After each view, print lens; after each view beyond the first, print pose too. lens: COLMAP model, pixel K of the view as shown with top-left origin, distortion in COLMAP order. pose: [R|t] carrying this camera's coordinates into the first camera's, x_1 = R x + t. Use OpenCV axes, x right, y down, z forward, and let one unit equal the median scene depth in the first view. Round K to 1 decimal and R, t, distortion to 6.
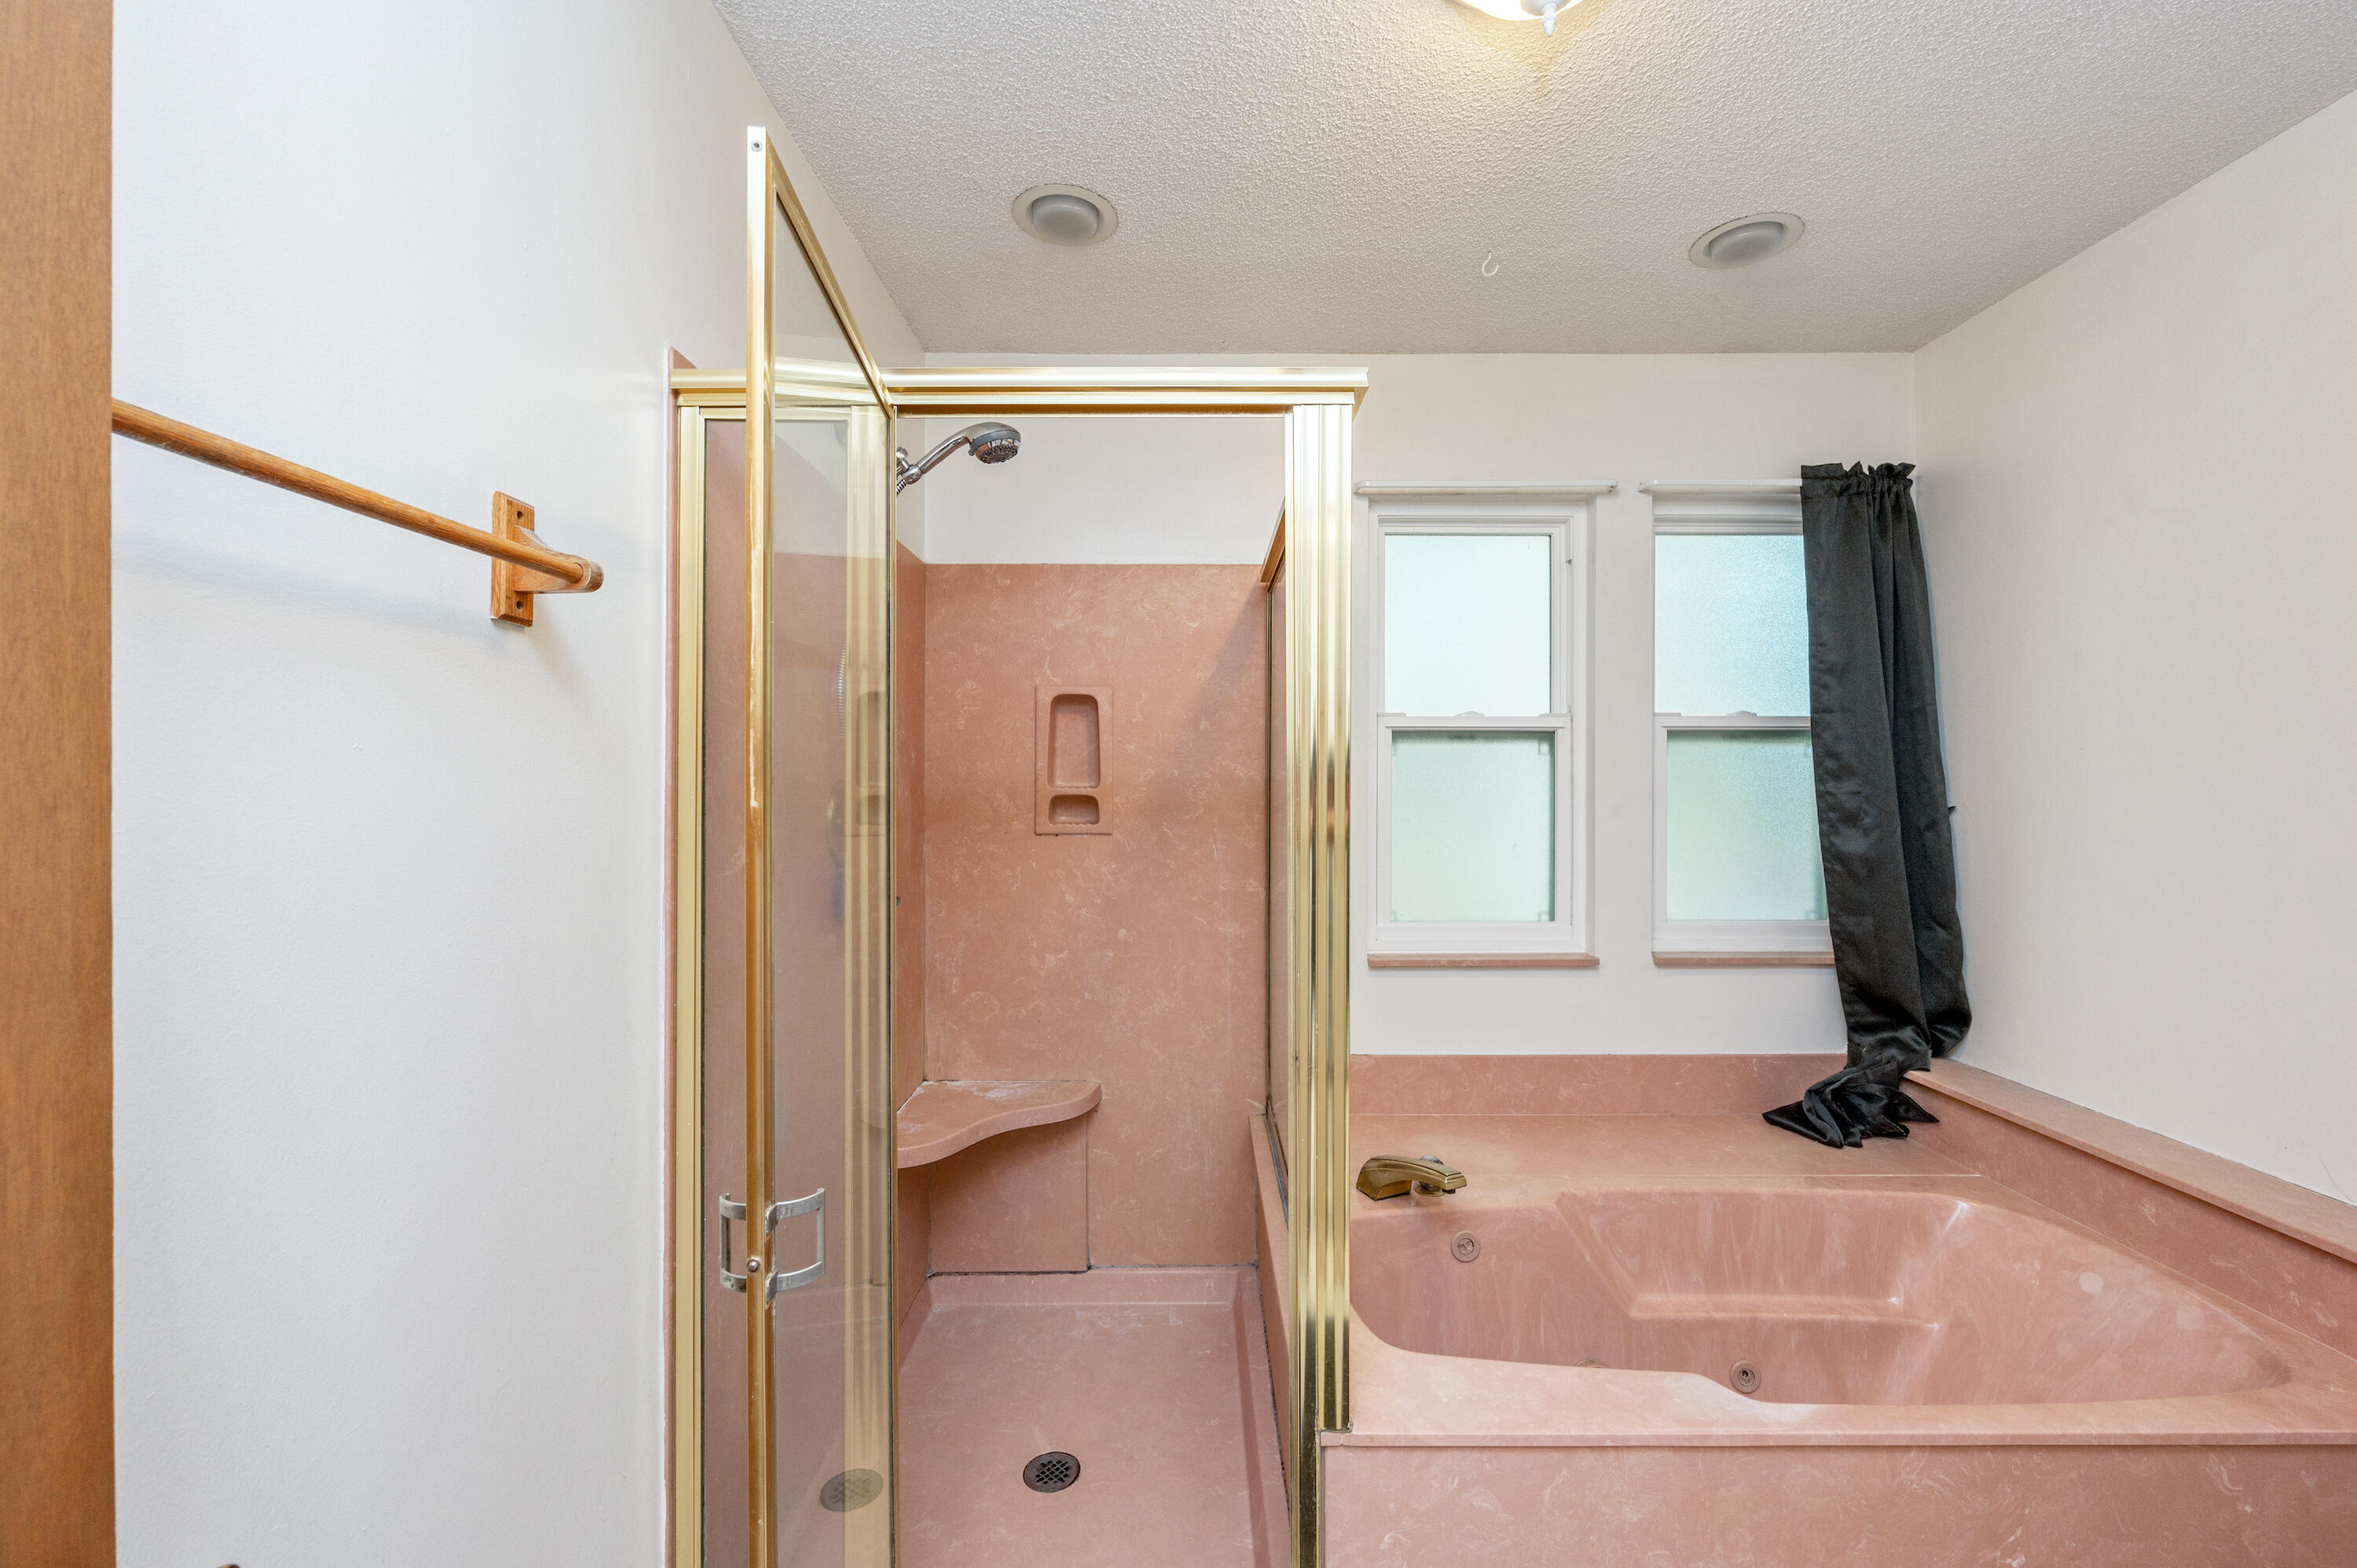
lens RADIAL K [[945.3, 0, 1178.1], [0, 945.3, 789.5], [0, 0, 1]] dist [-0.002047, -0.000546]
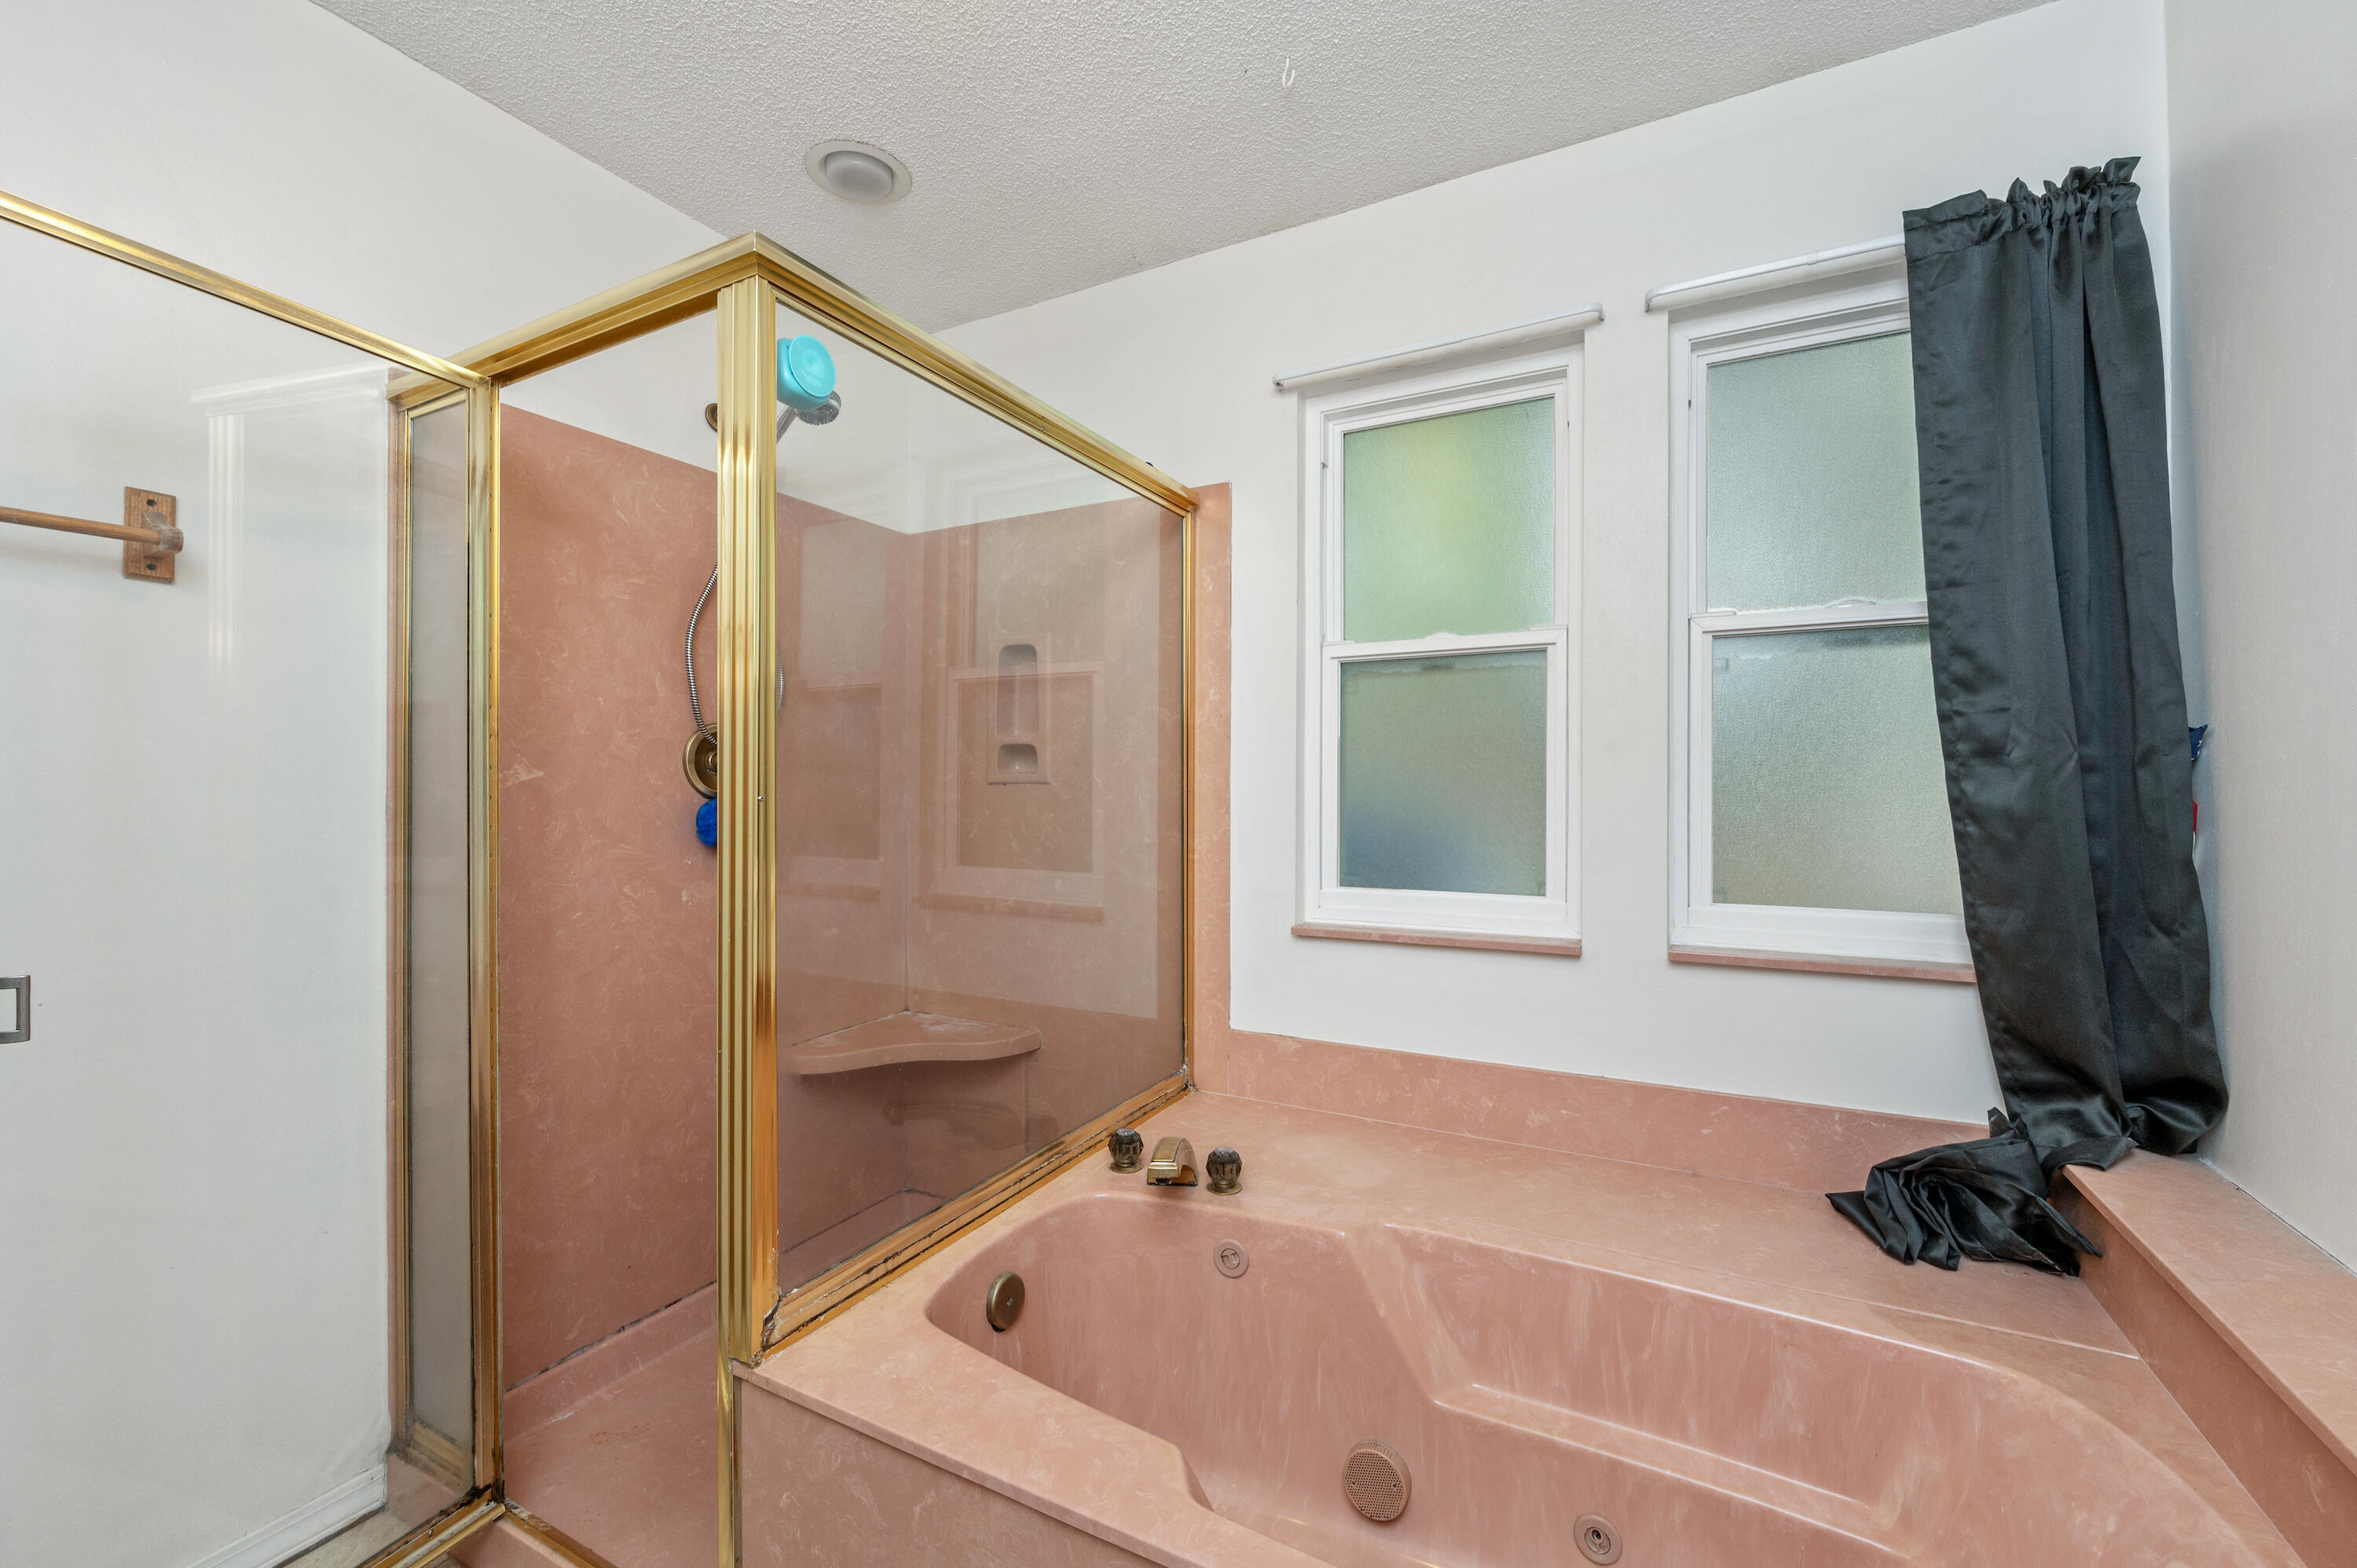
lens RADIAL K [[945.3, 0, 1177.9], [0, 945.3, 783.1], [0, 0, 1]] dist [-0.002047, -0.000546]
pose [[0.882575, -0.003943, -0.470155, 0.527737], [0.003809, 0.999992, -0.001236, 0.050275], [0.470156, -0.000700, 0.882583, 0.191534]]
